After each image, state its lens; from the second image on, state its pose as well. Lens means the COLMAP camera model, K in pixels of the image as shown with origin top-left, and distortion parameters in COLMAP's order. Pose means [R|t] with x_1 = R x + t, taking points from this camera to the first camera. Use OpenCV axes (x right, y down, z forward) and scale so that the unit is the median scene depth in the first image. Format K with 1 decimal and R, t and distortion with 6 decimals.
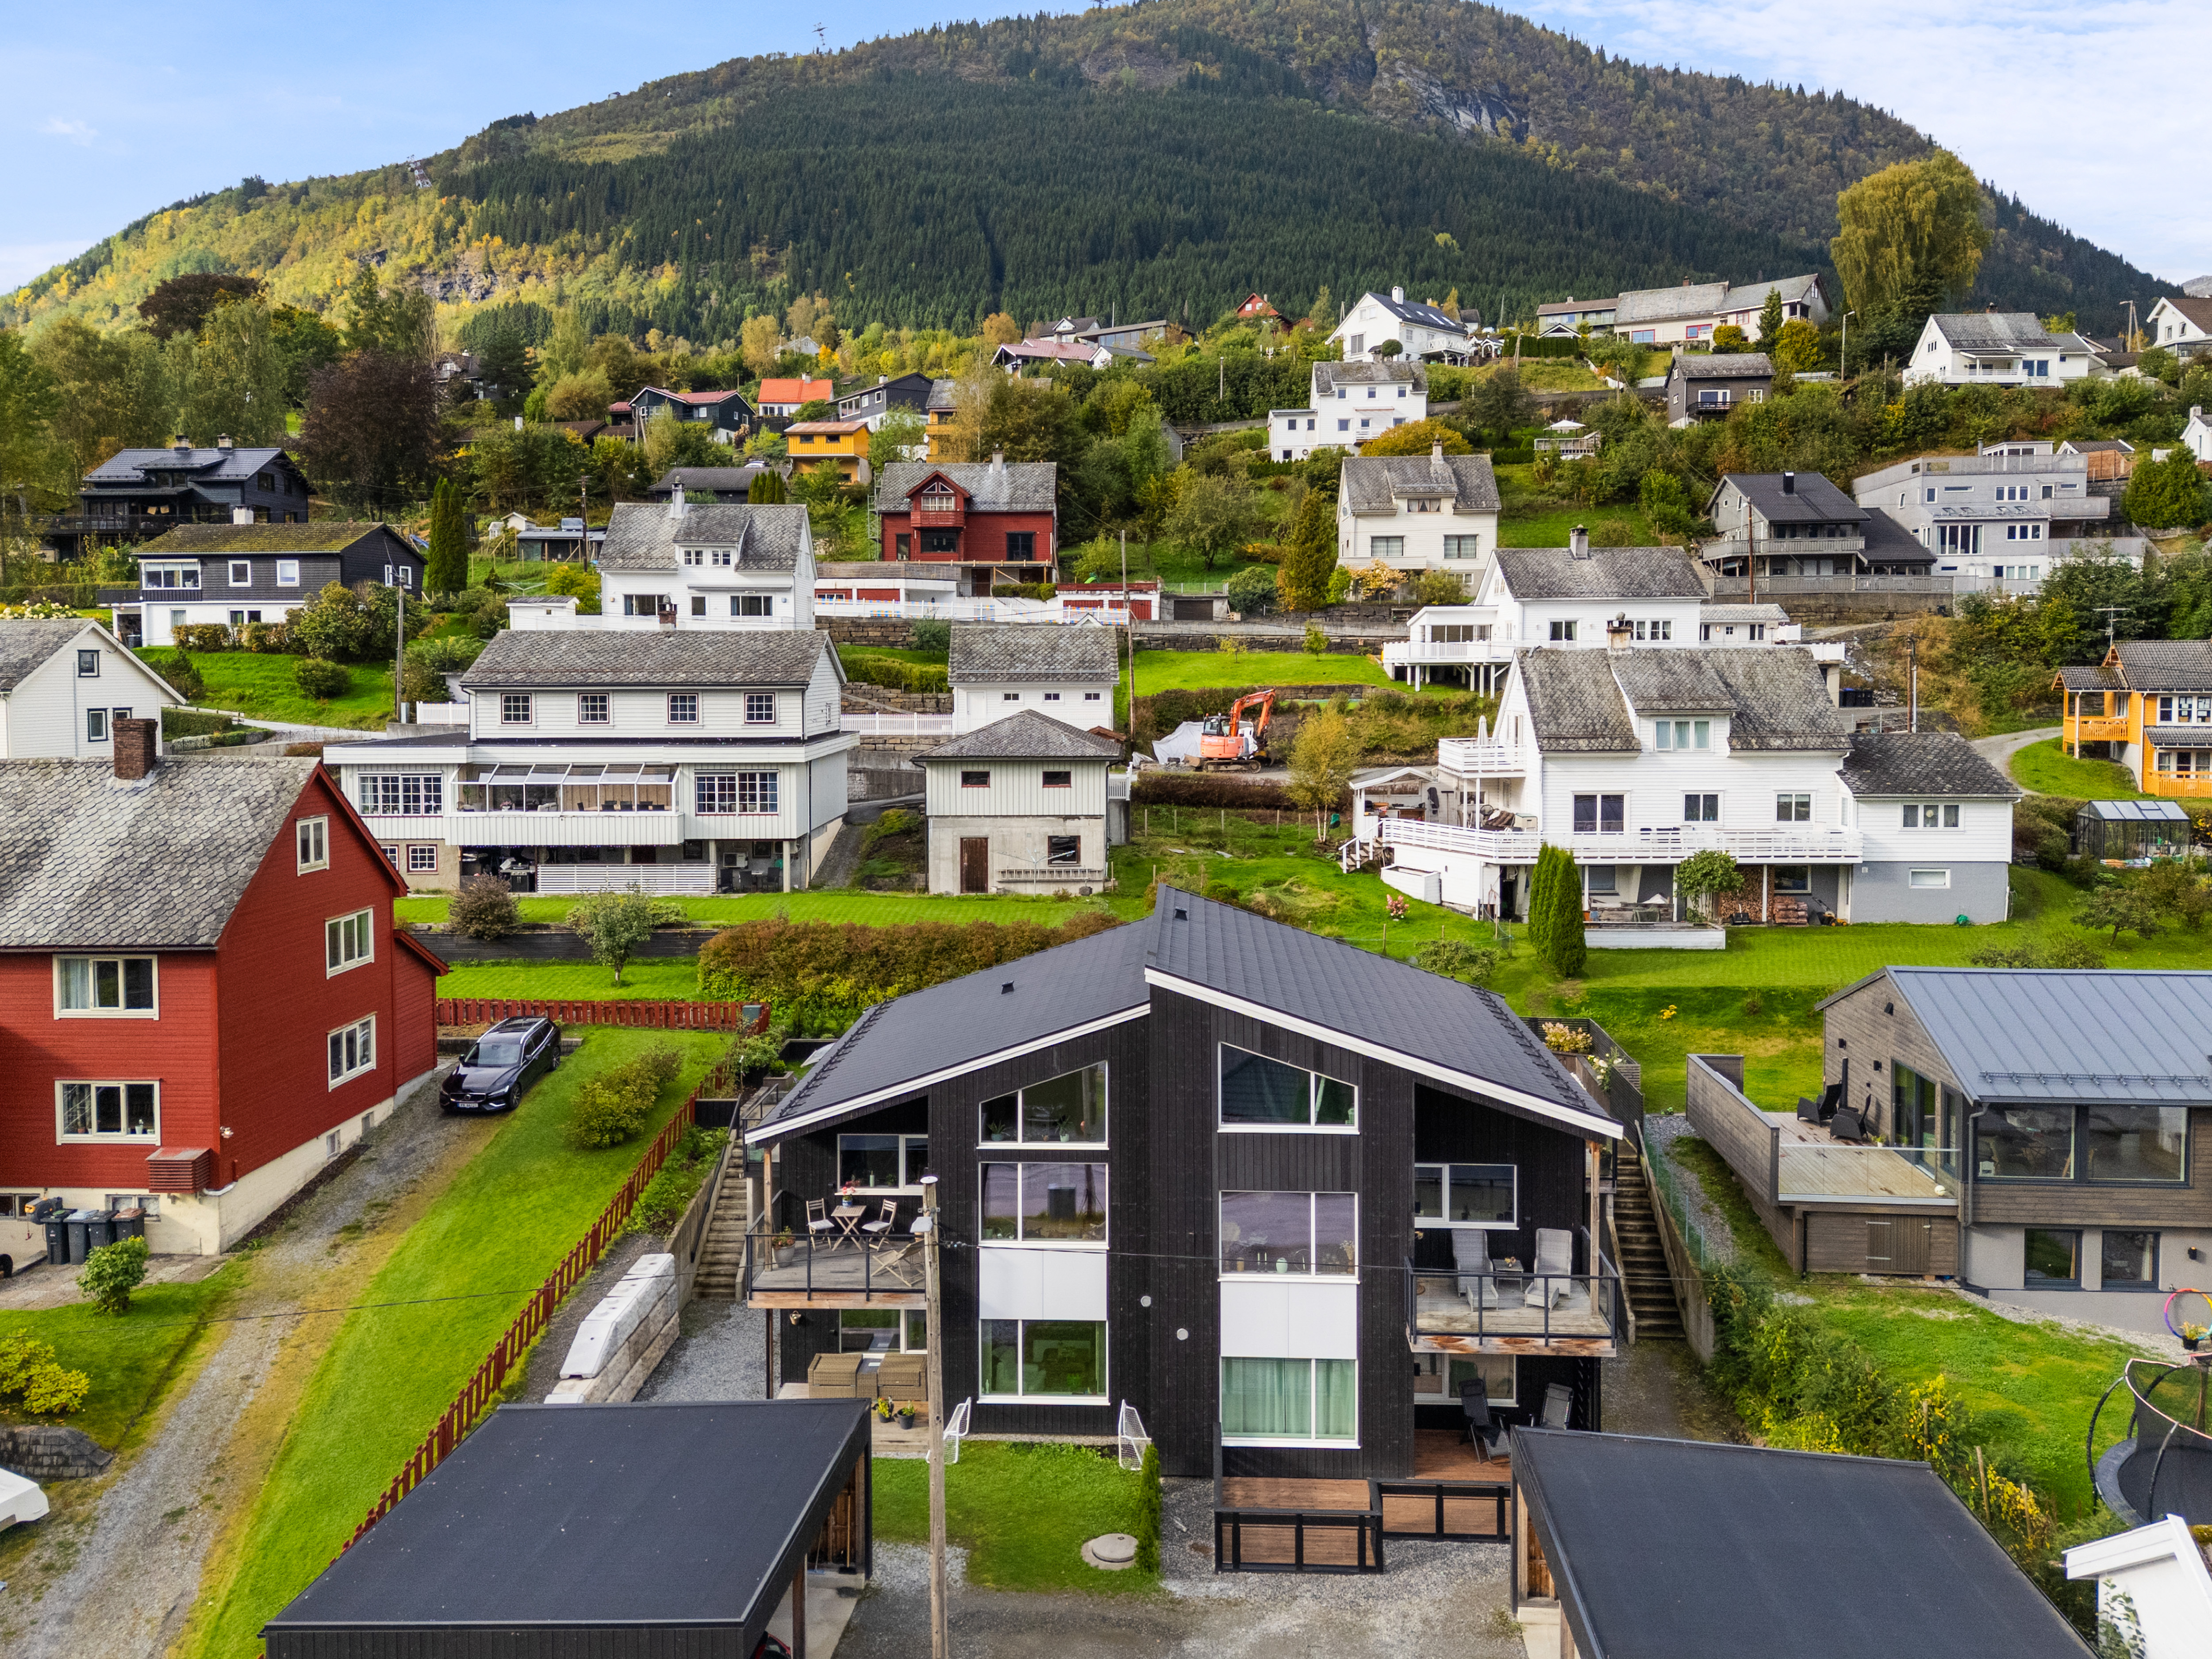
lens RADIAL K [[1640.0, 0, 1114.5], [0, 1640.0, 749.3], [0, 0, 1]] dist [0.079734, -0.081773]
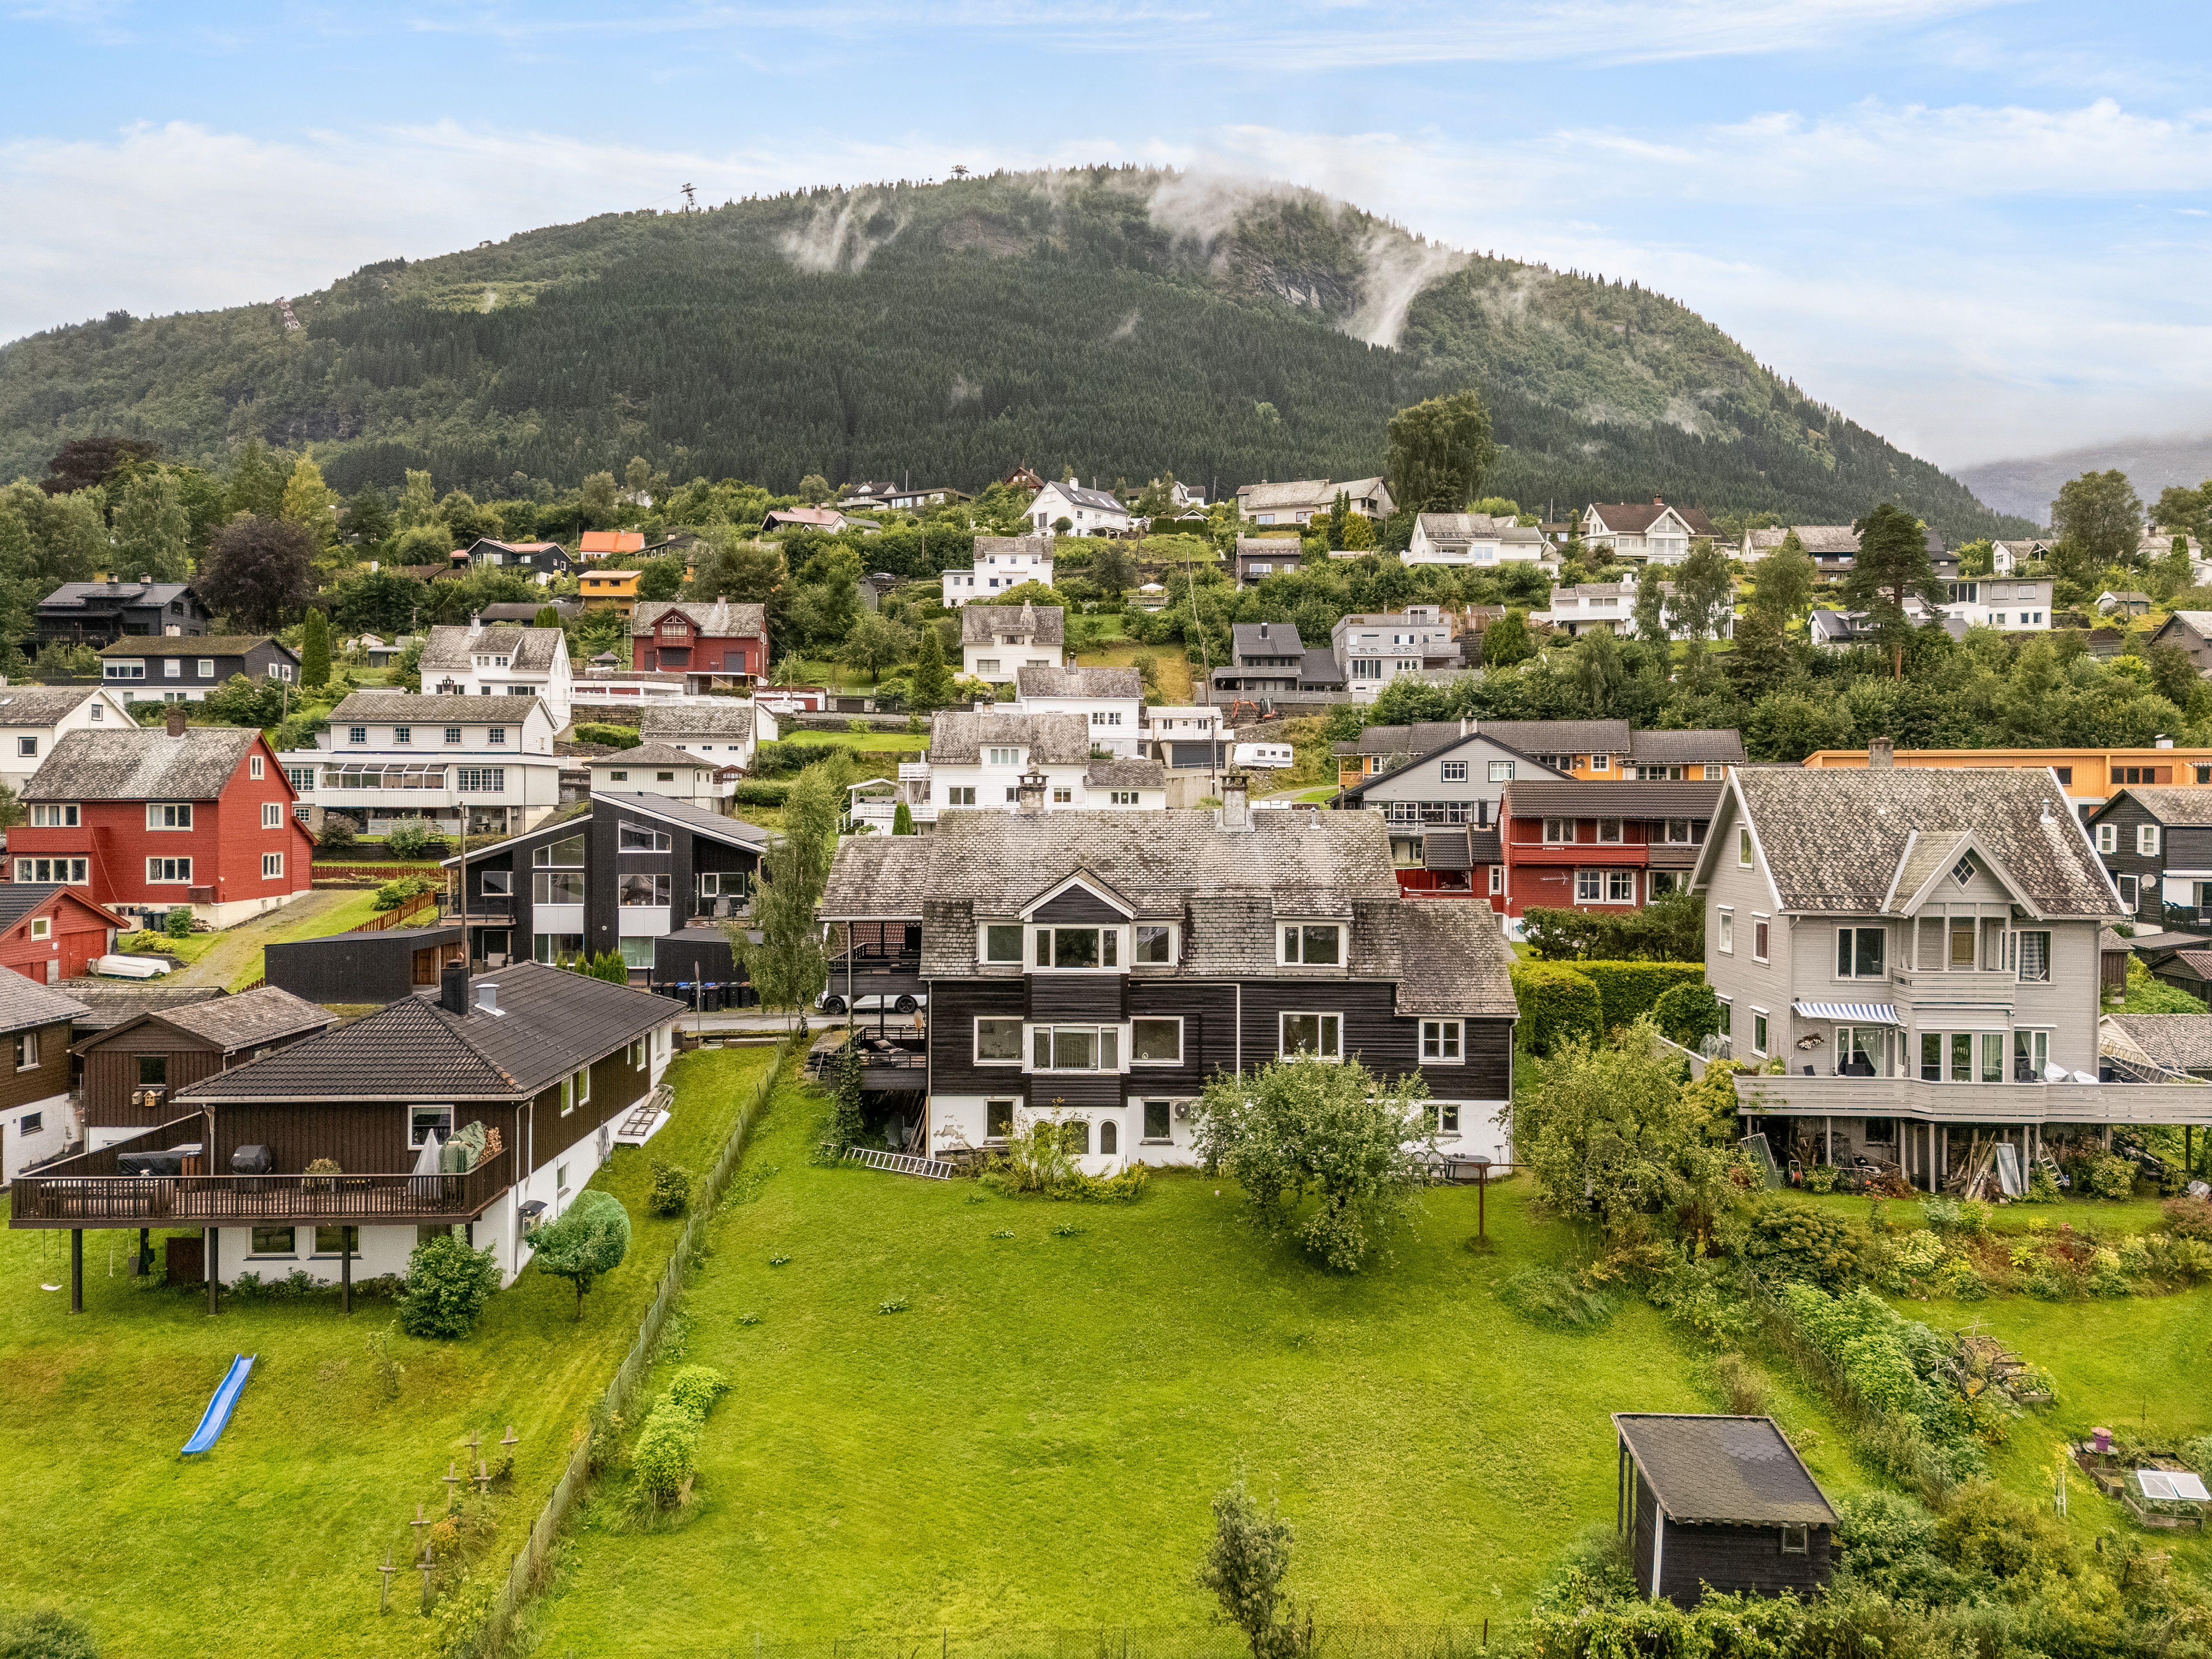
lens RADIAL K [[1609.1, 0, 1111.2], [0, 1609.1, 834.7], [0, 0, 1]] dist [0.079574, -0.070720]
pose [[0.997075, 0.006830, 0.076120, 0.168172], [-0.004387, 0.999471, -0.032214, 0.071890], [-0.076300, 0.031786, 0.996578, -0.432544]]
